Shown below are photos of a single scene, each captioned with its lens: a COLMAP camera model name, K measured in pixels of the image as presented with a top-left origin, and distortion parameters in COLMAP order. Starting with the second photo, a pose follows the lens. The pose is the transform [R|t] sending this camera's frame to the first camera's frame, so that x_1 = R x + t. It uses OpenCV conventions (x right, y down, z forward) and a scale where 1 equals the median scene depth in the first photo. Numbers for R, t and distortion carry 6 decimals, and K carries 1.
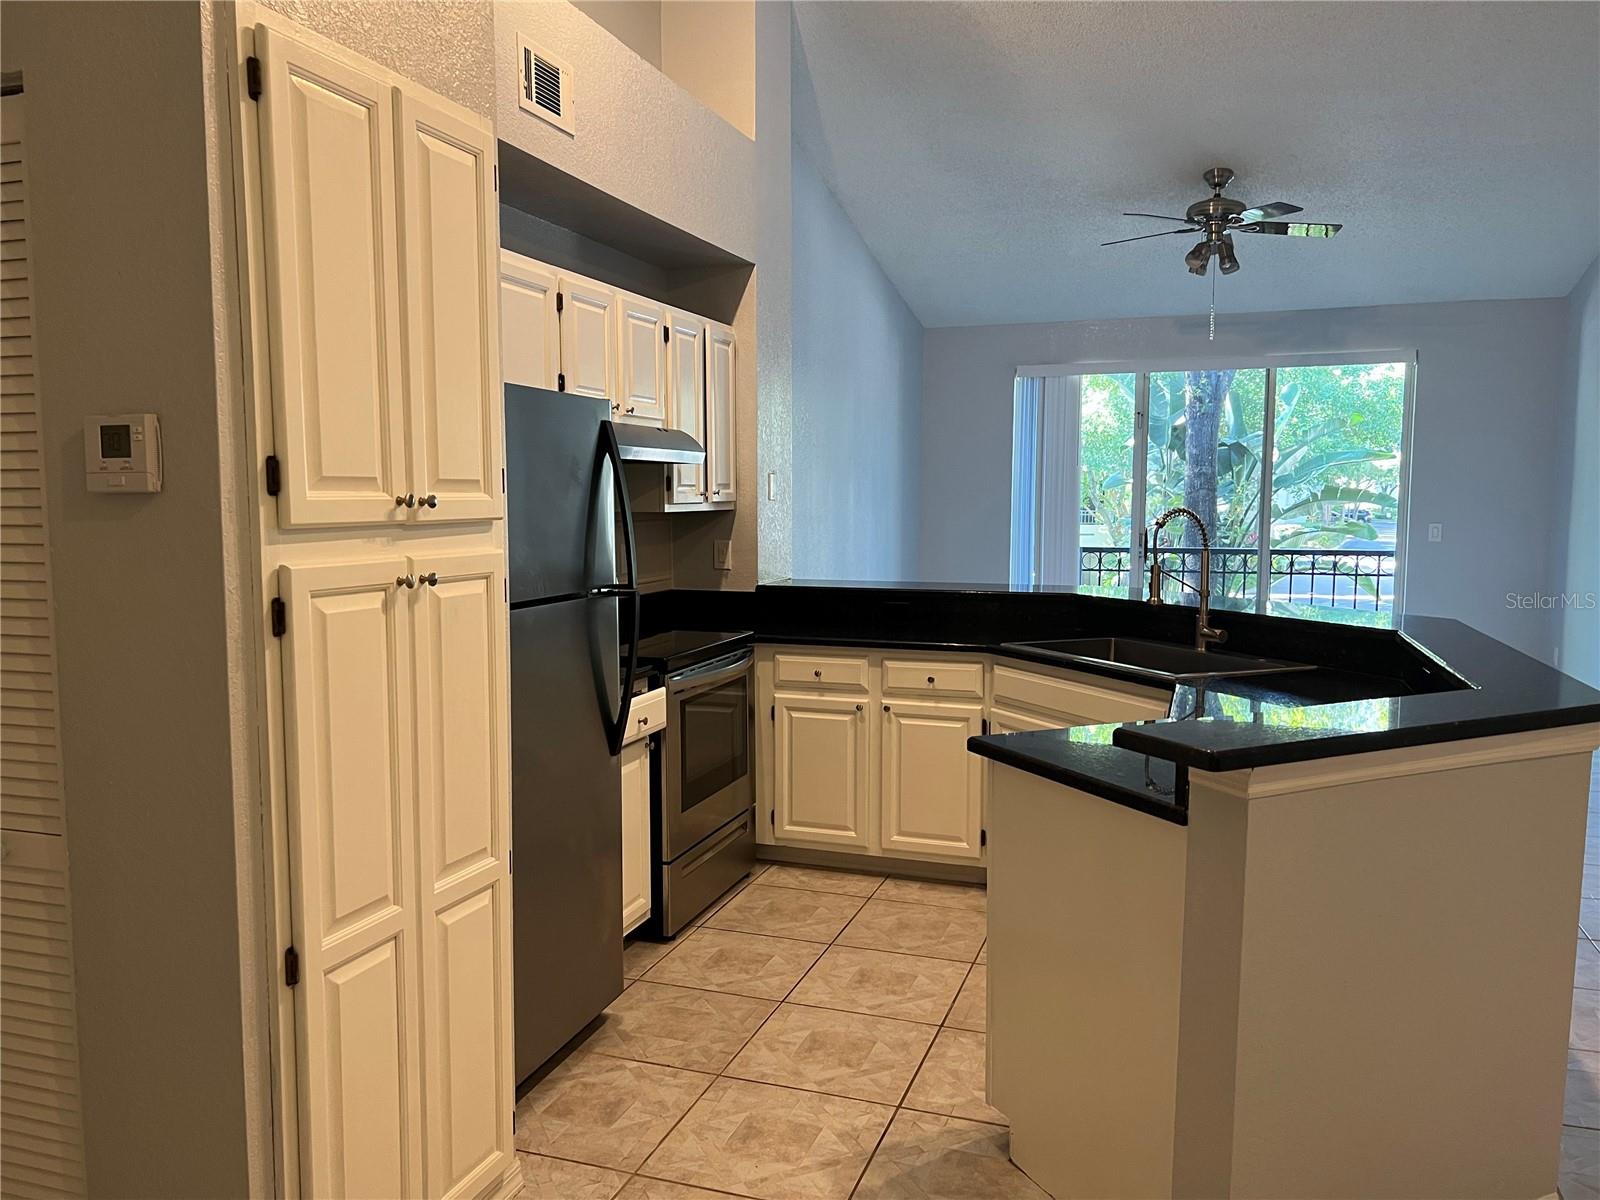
lens RADIAL K [[1199.0, 0, 789.1], [0, 1199.0, 609.5], [0, 0, 1]] dist [0.069574, -0.087547]
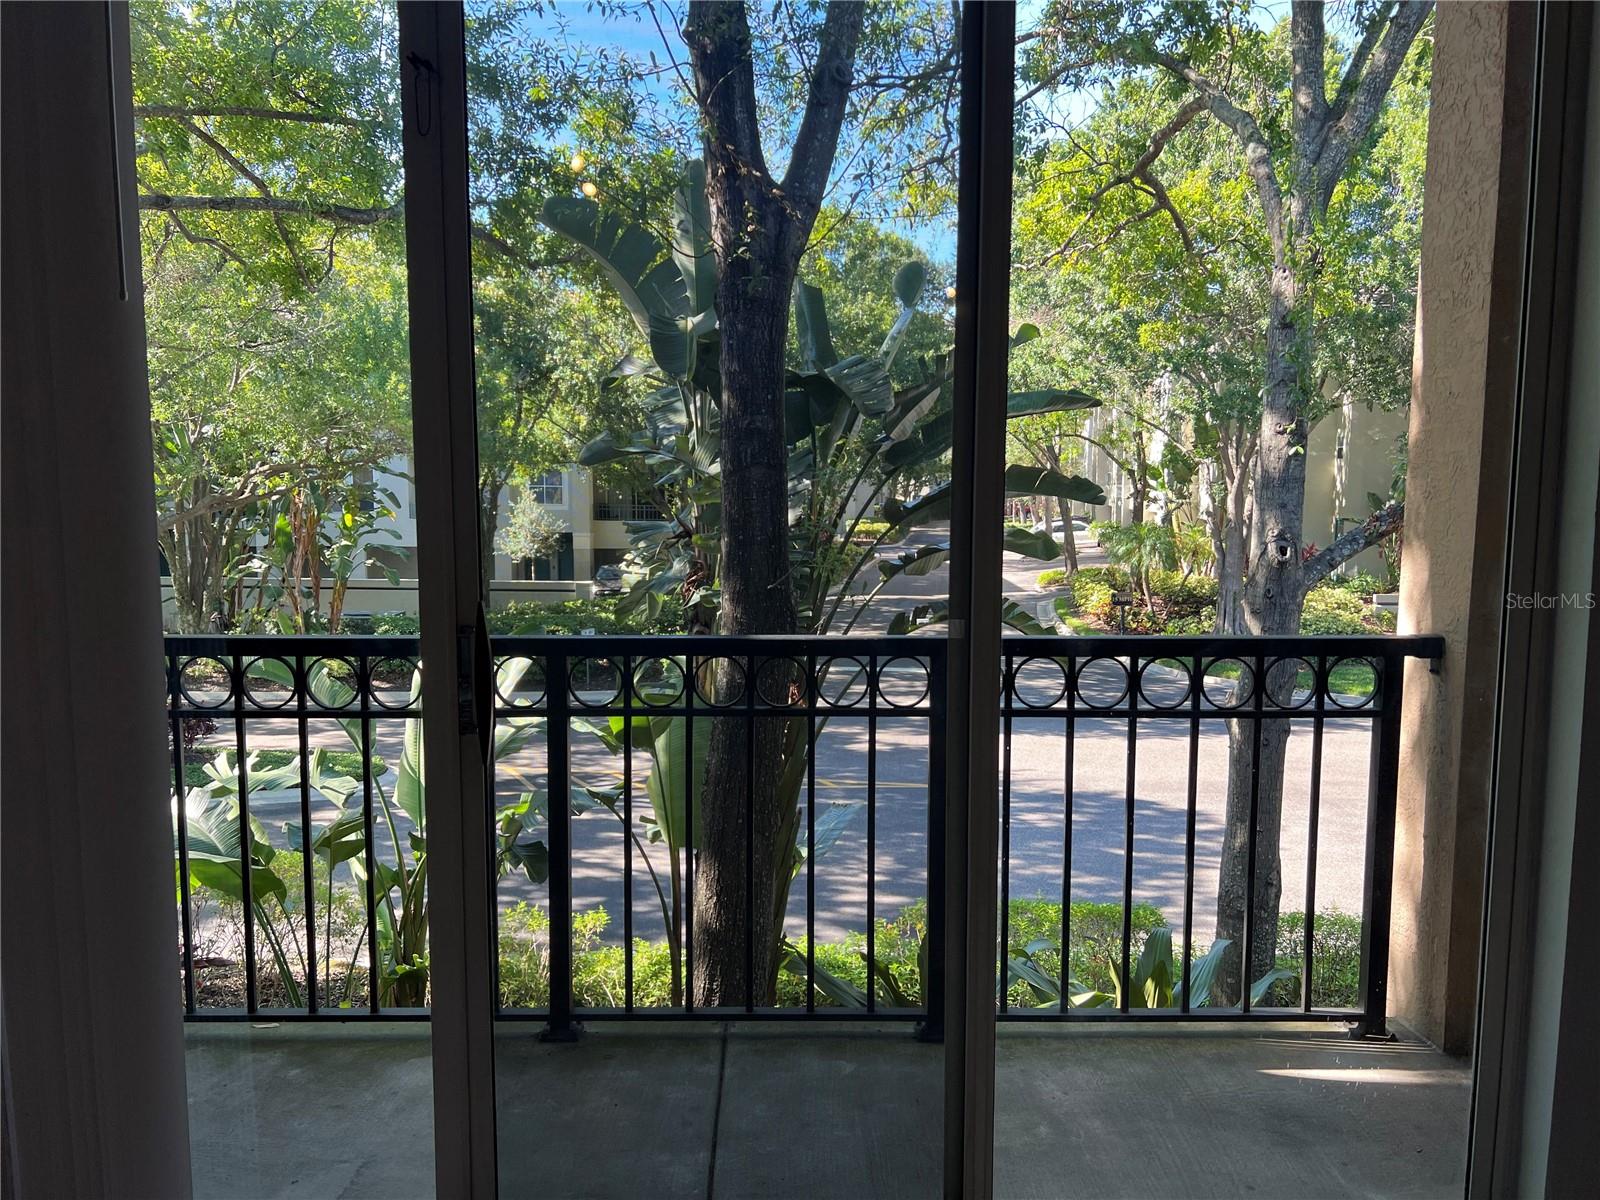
lens RADIAL K [[1199.0, 0, 806.9], [0, 1199.0, 617.9], [0, 0, 1]] dist [0.069574, -0.087547]
pose [[0.938409, -0.036498, 0.343595, 0.579549], [0.032533, 0.999321, 0.017298, -0.139429], [-0.343993, -0.005055, 0.938959, 1.625609]]
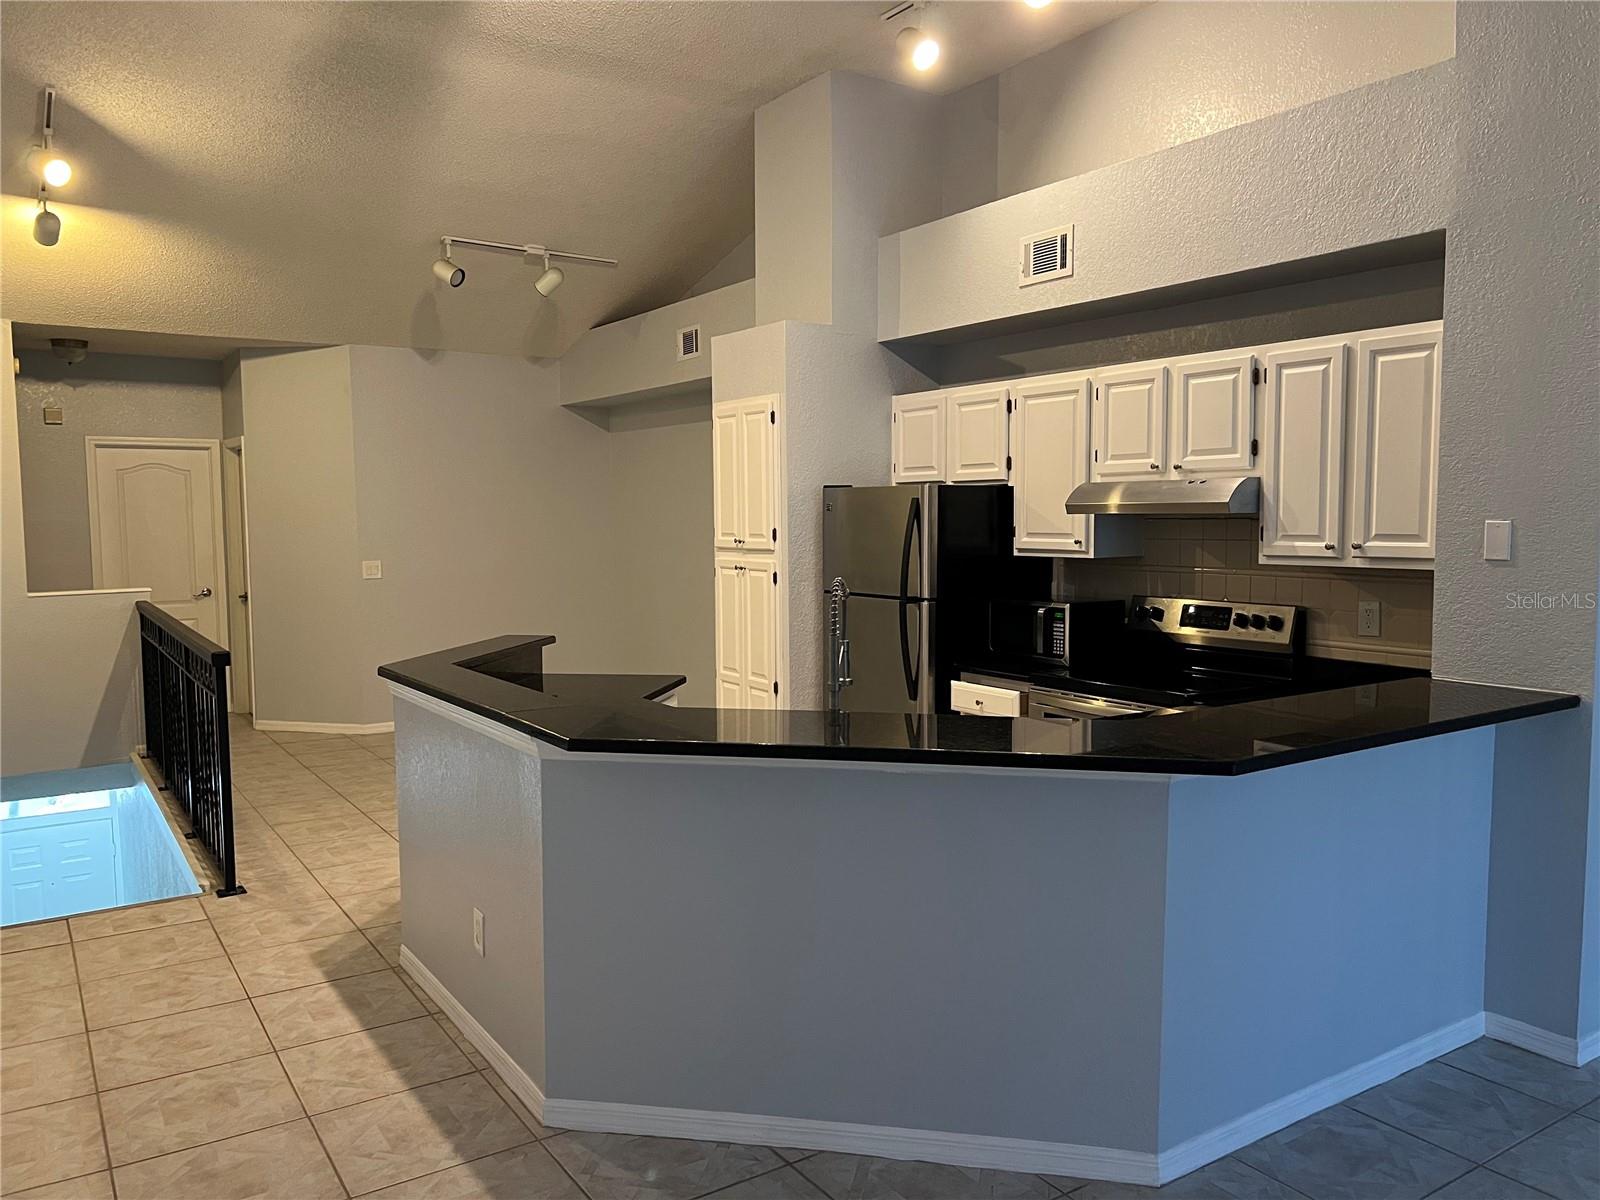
lens RADIAL K [[1199.0, 0, 789.6], [0, 1199.0, 614.9], [0, 0, 1]] dist [0.069574, -0.087547]
pose [[-0.605952, 0.073352, -0.792112, 0.899400], [-0.070186, 0.986927, 0.145084, -0.158909], [0.792399, 0.143509, -0.592882, 1.317362]]
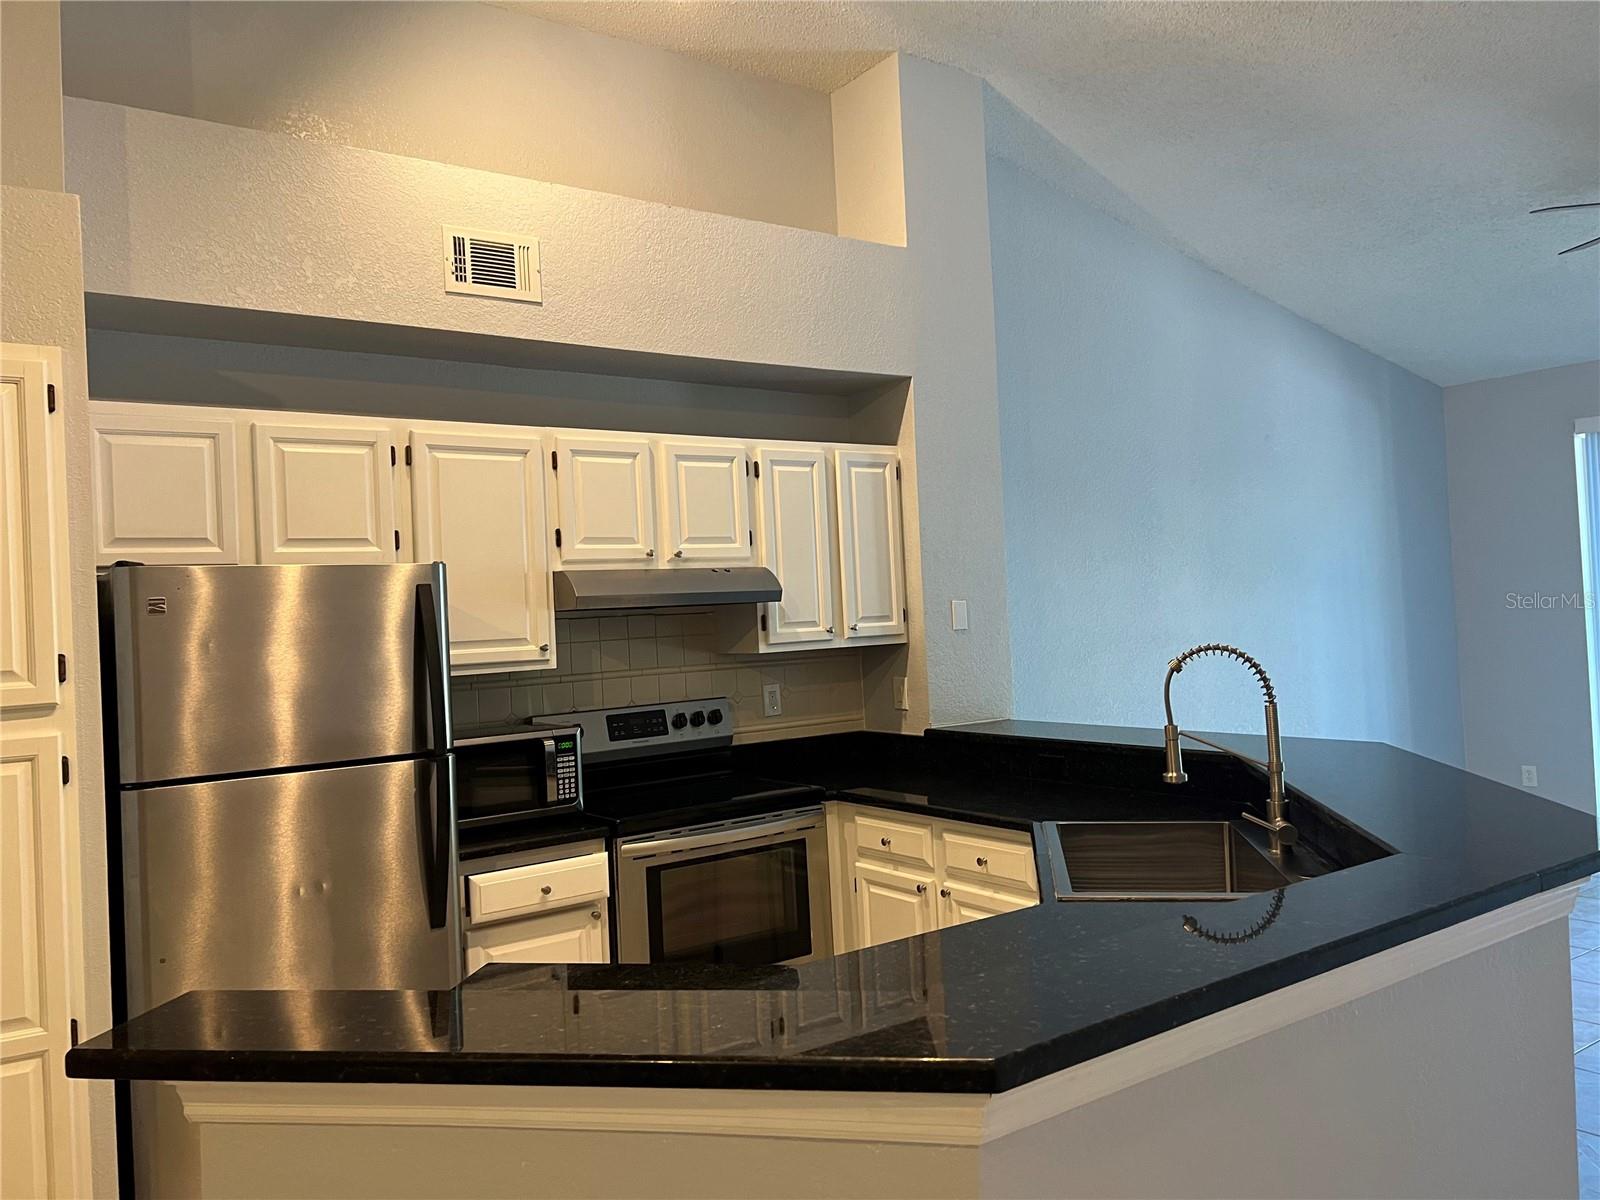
lens RADIAL K [[1199.0, 0, 790.9], [0, 1199.0, 583.6], [0, 0, 1]] dist [0.069574, -0.087547]
pose [[0.813349, -0.055725, -0.579101, 0.476985], [-0.008327, 0.994185, -0.107361, -0.036858], [0.581717, 0.092144, 0.808155, 0.260544]]
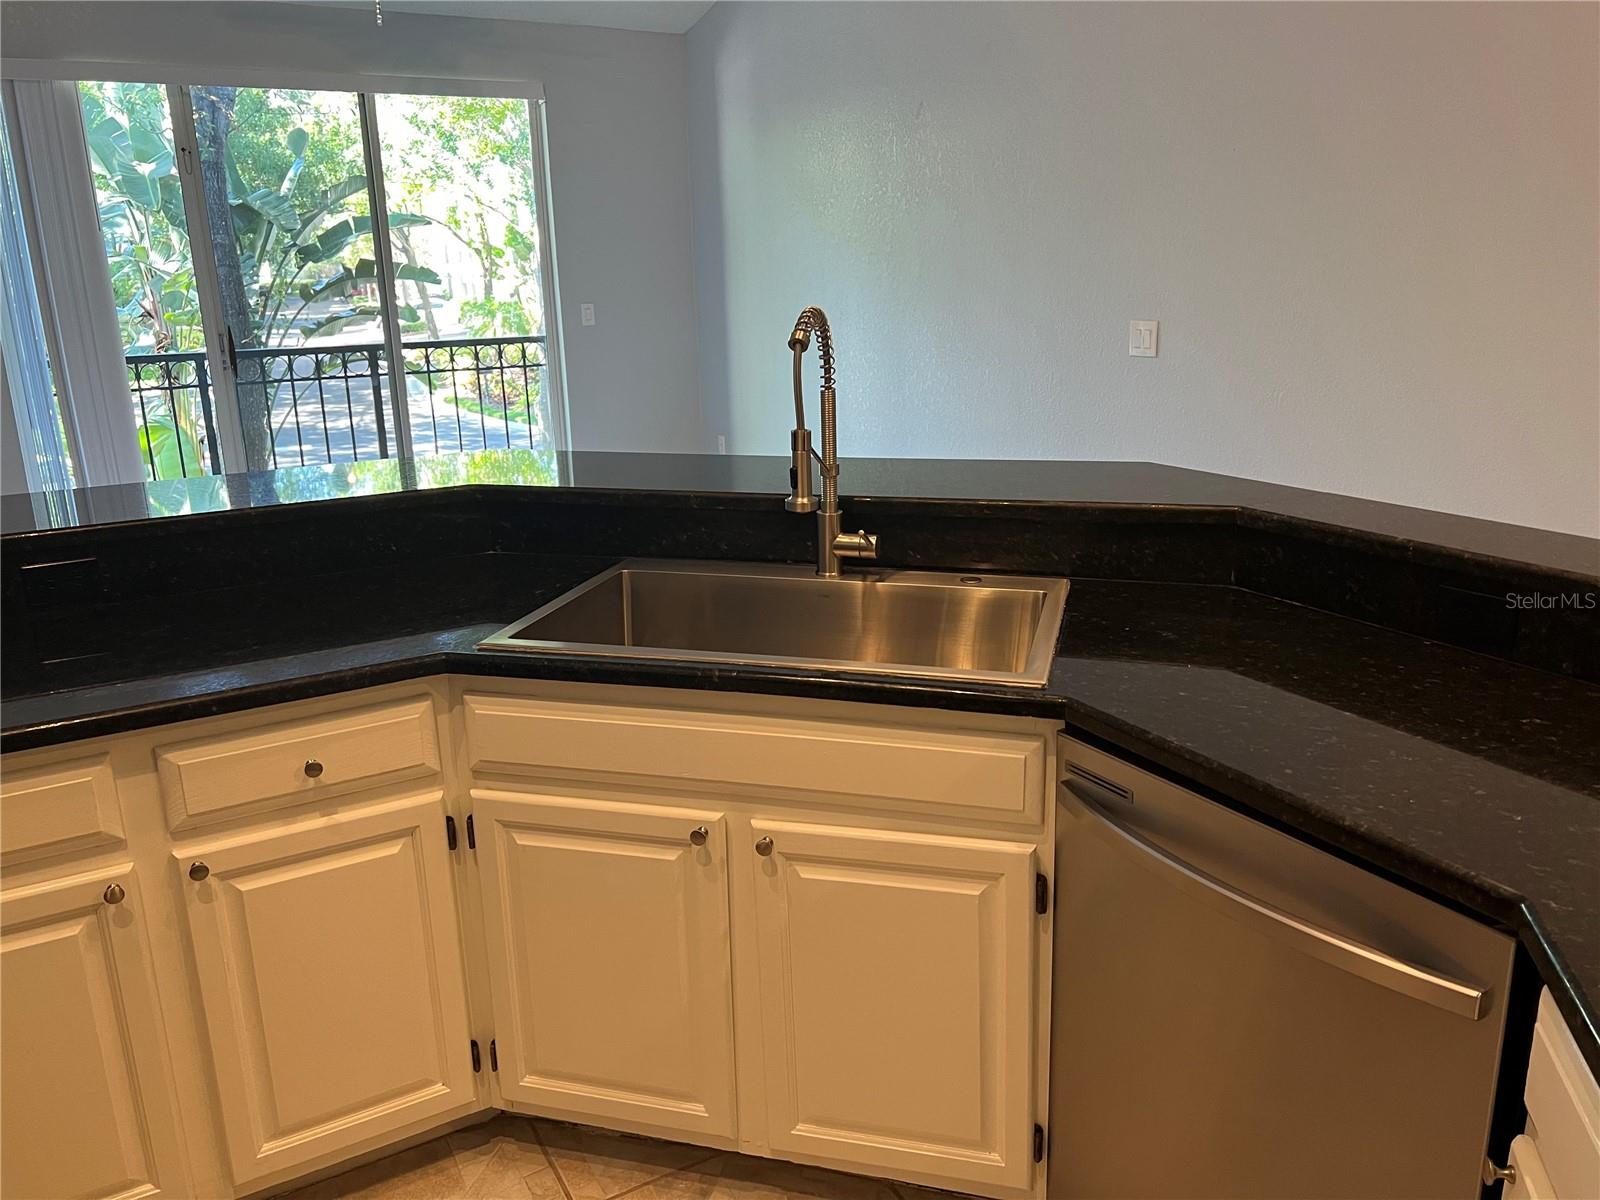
lens RADIAL K [[1199.0, 0, 792.9], [0, 1199.0, 593.8], [0, 0, 1]] dist [0.069574, -0.087547]
pose [[0.658481, -0.216491, 0.720787, -0.051812], [0.094246, 0.973914, 0.206419, -0.064025], [-0.746673, -0.067992, 0.661708, 0.608065]]
